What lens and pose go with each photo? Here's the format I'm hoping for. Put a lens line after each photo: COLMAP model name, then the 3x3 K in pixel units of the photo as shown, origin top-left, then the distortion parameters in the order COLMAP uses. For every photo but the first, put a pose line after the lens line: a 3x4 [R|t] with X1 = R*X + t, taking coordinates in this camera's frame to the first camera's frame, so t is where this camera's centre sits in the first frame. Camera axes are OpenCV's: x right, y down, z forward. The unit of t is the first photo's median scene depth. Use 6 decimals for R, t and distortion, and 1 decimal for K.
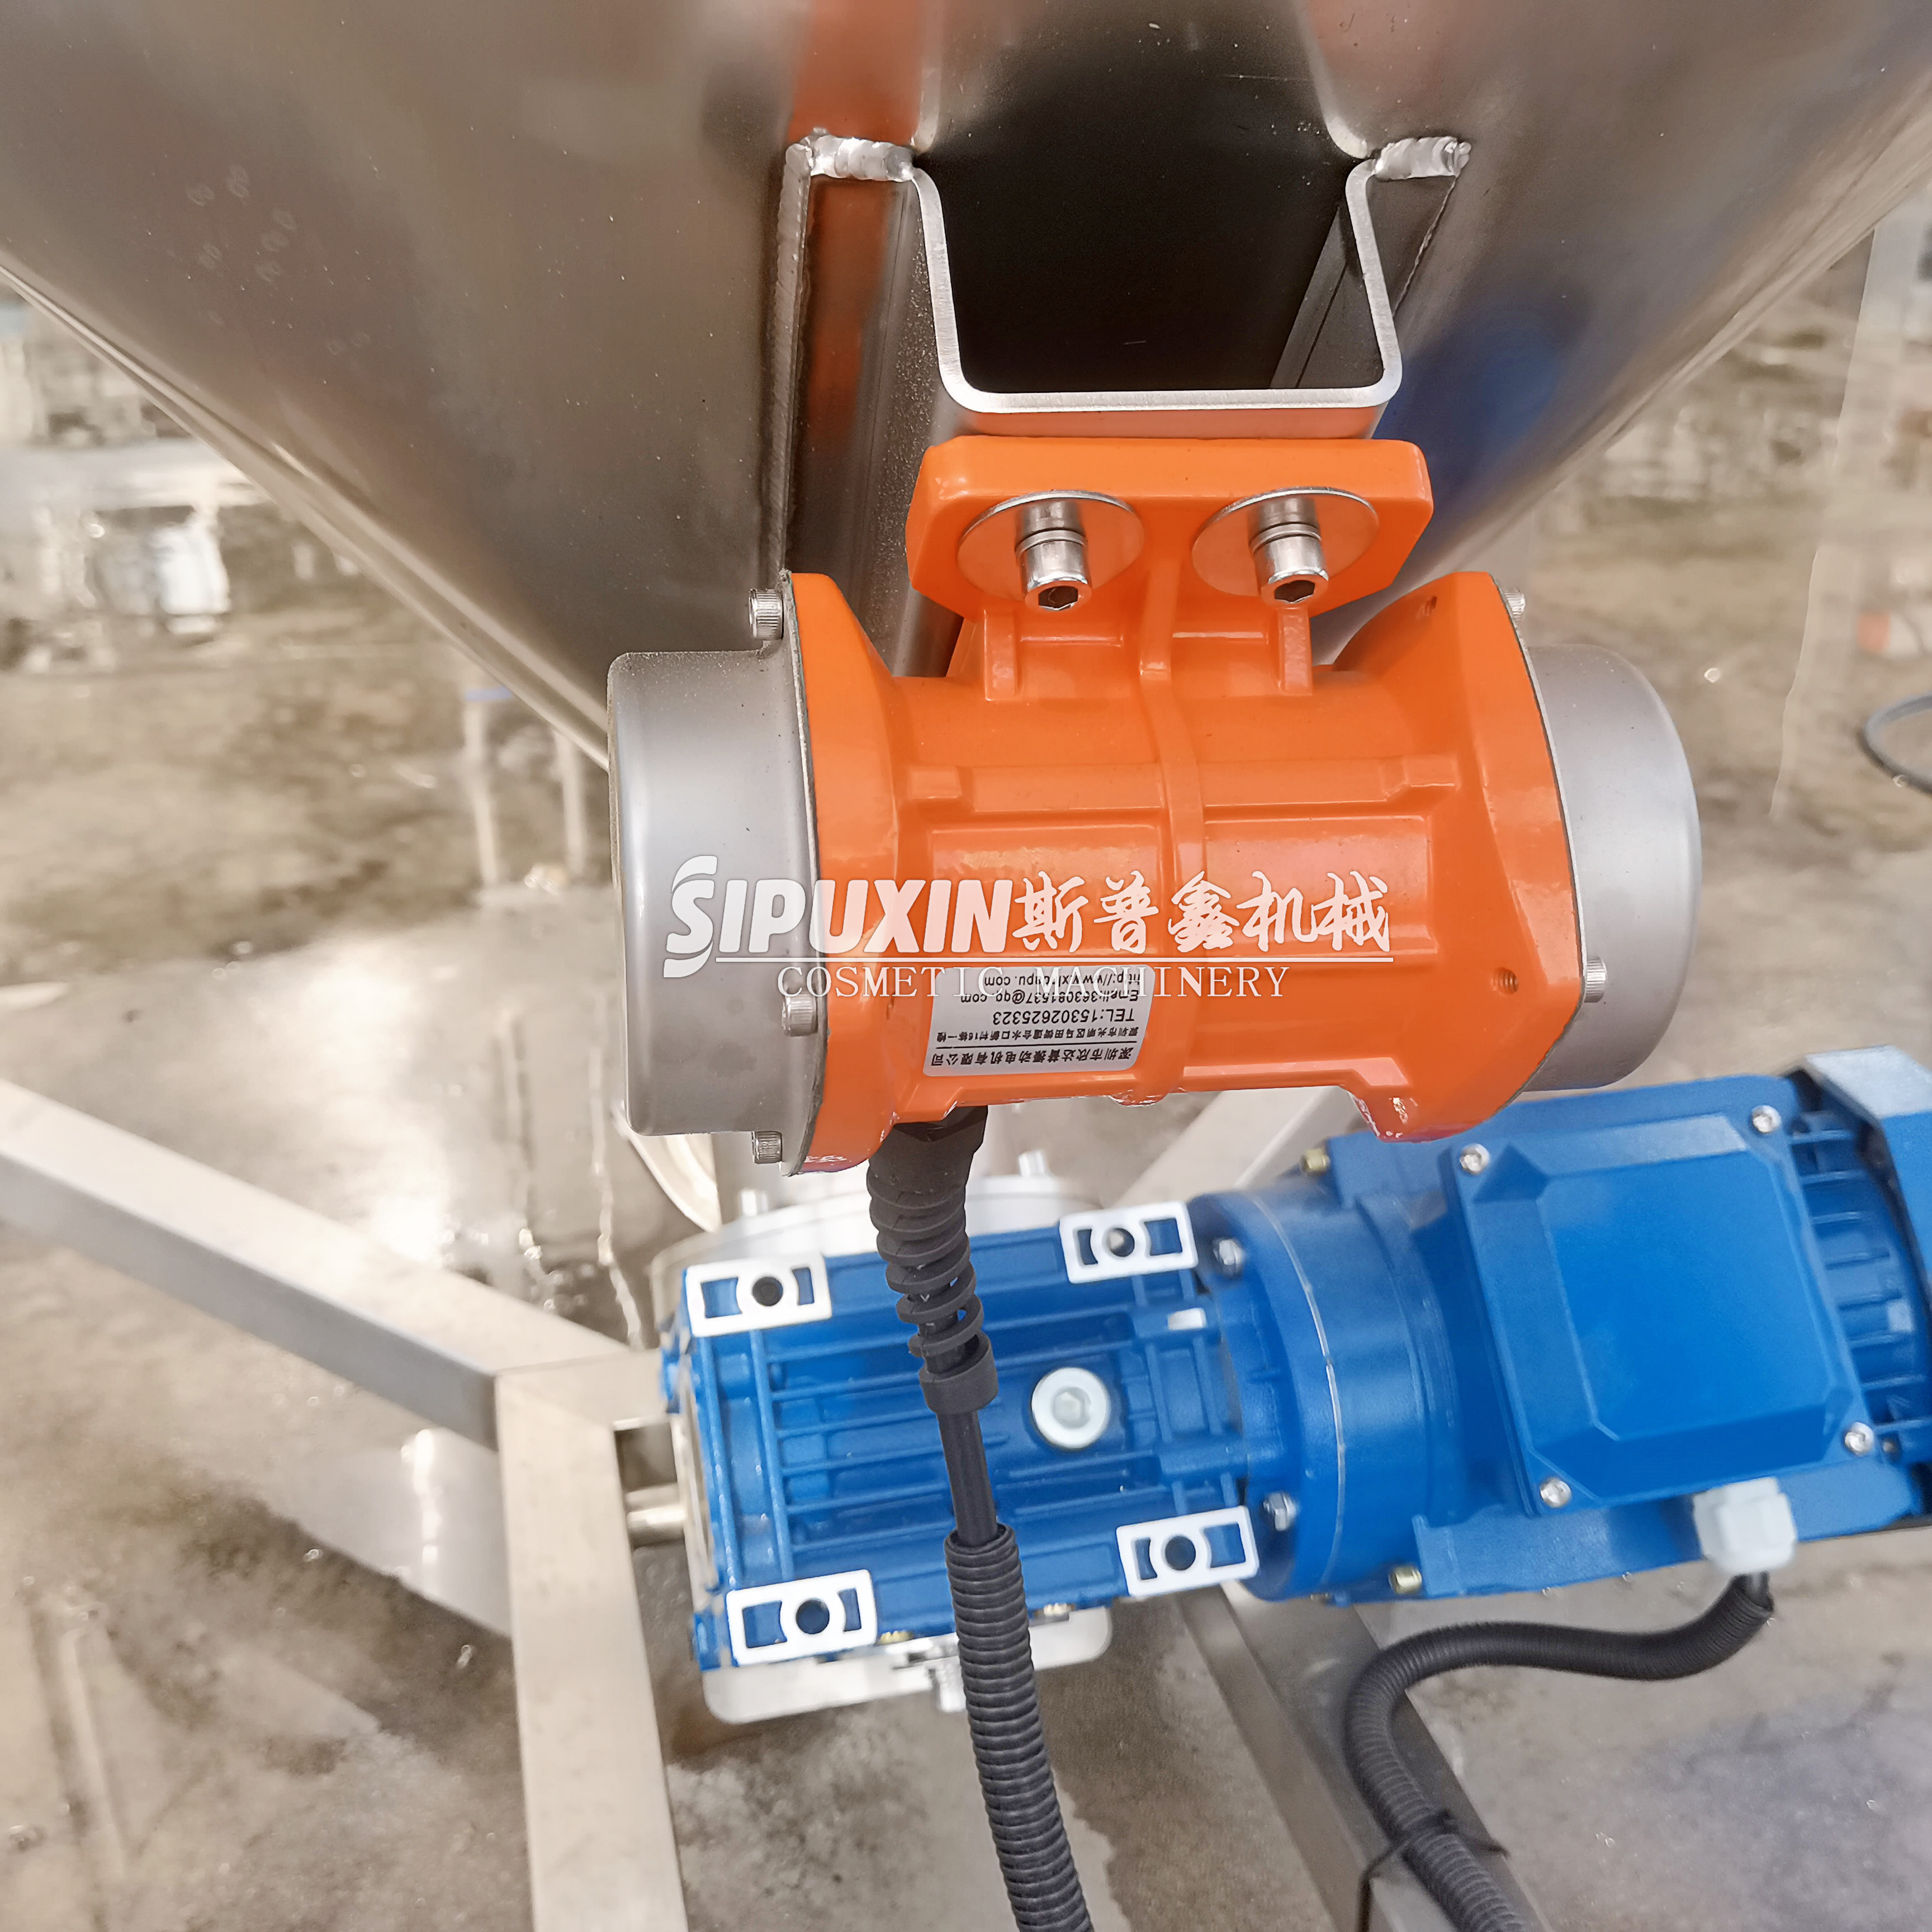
lens RADIAL K [[2064.5, 0, 966.0], [0, 2064.5, 966.0], [0, 0, 1]] dist [0.000457, -0.007053]
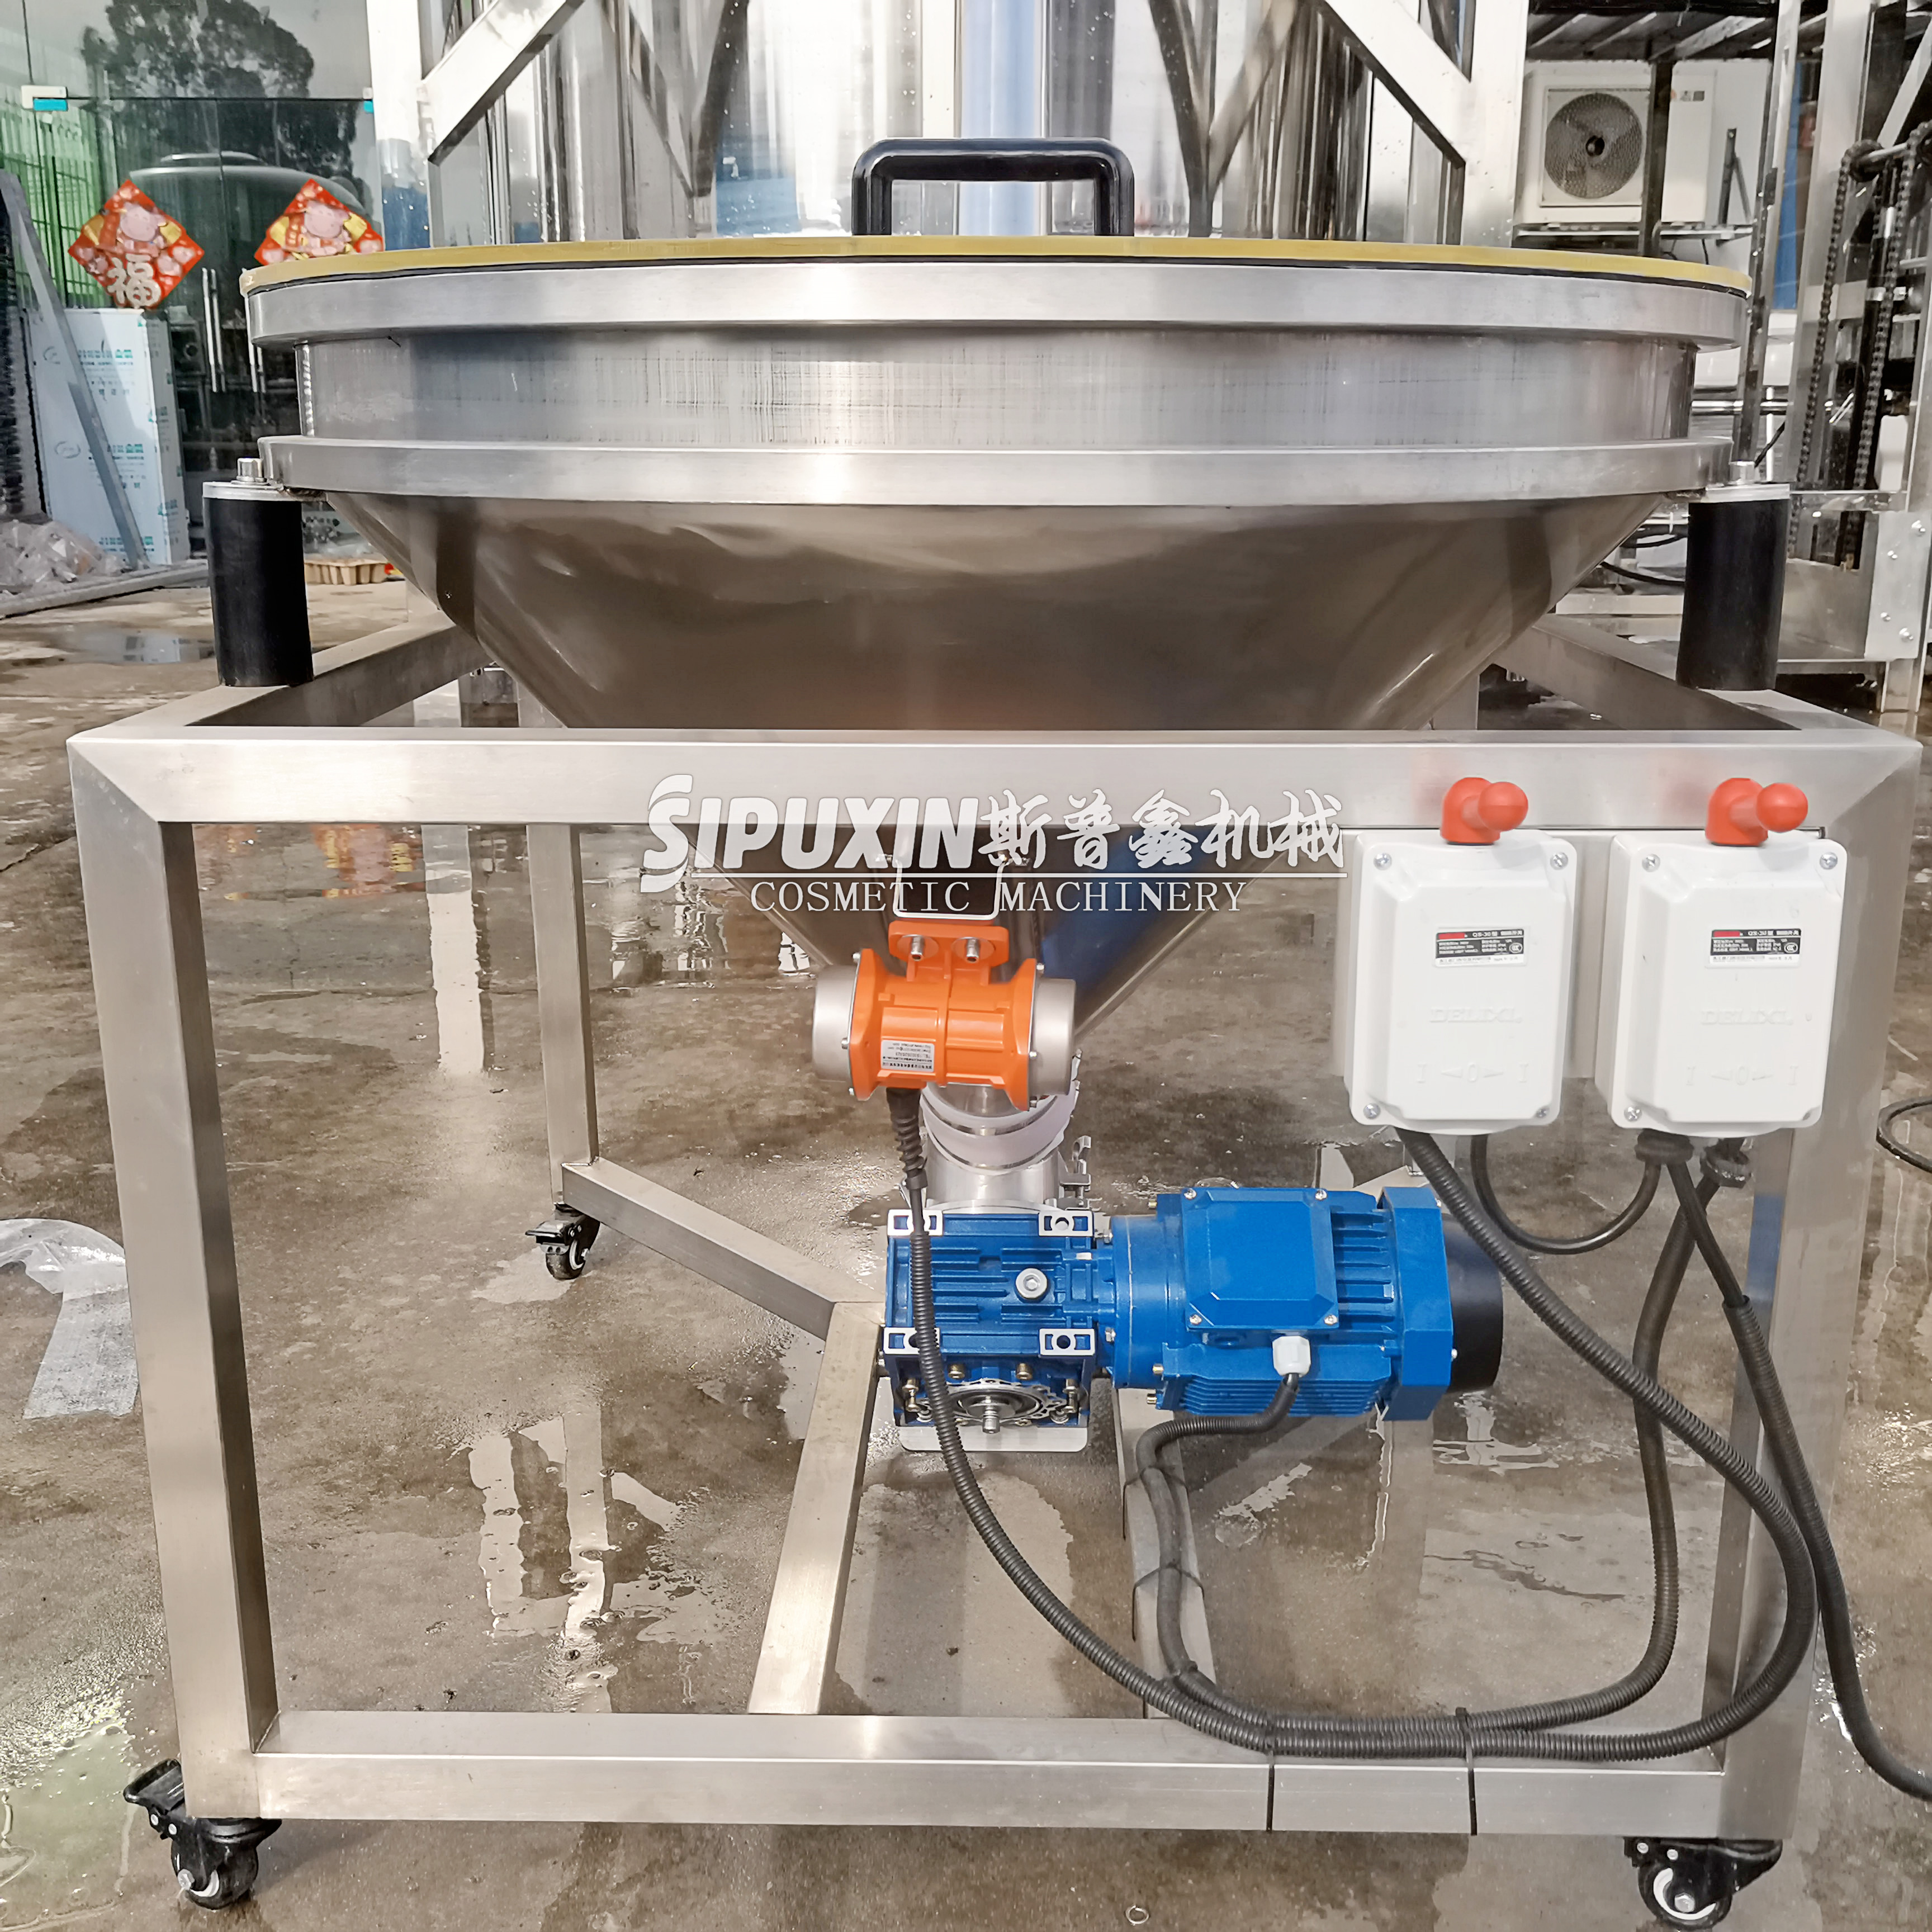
lens RADIAL K [[2064.5, 0, 966.0], [0, 2064.5, 966.0], [0, 0, 1]] dist [0.000457, -0.007053]
pose [[0.962268, 0.066056, -0.263963, 0.602913], [-0.112976, 0.979509, -0.166728, 0.259498], [0.247541, 0.190259, 0.950013, -1.460902]]
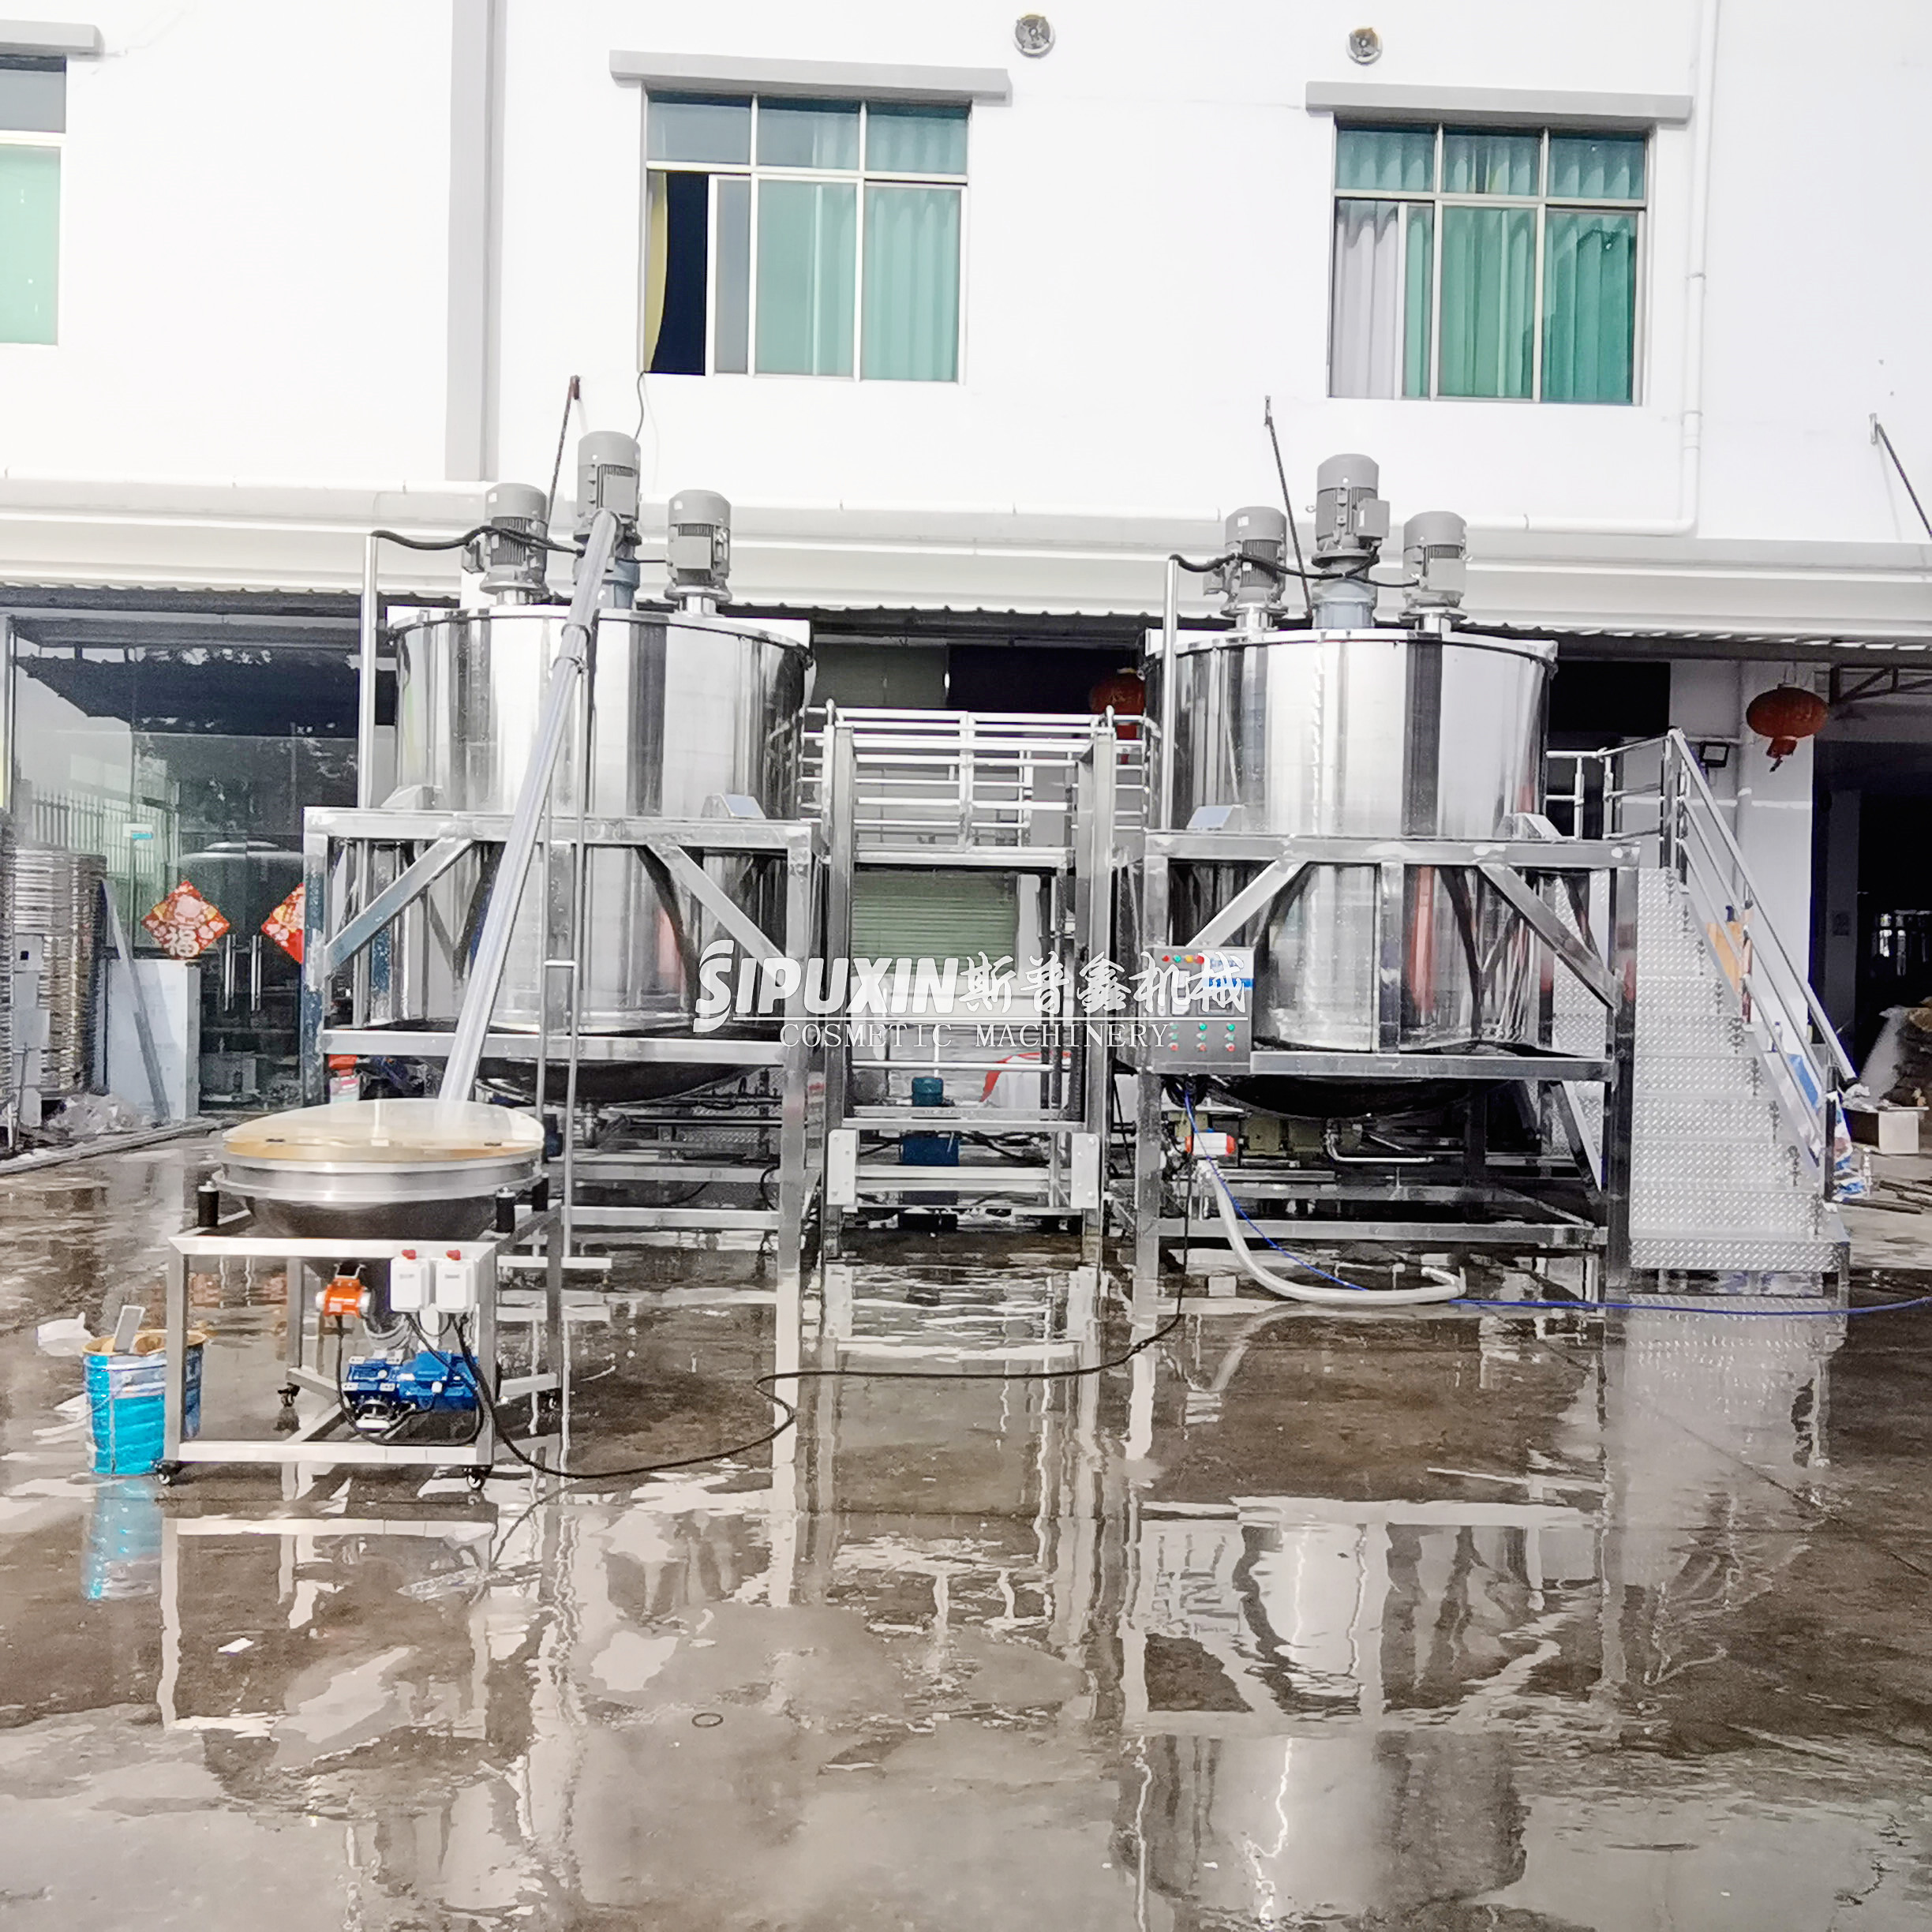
lens RADIAL K [[1789.8, 0, 966.0], [0, 1789.8, 966.0], [0, 0, 1]] dist [-0.009589, 0.001613]
pose [[0.974543, 0.012386, -0.223858, 4.736124], [-0.107908, 0.901129, -0.419907, 1.762402], [0.196524, 0.433373, 0.879526, -6.987769]]
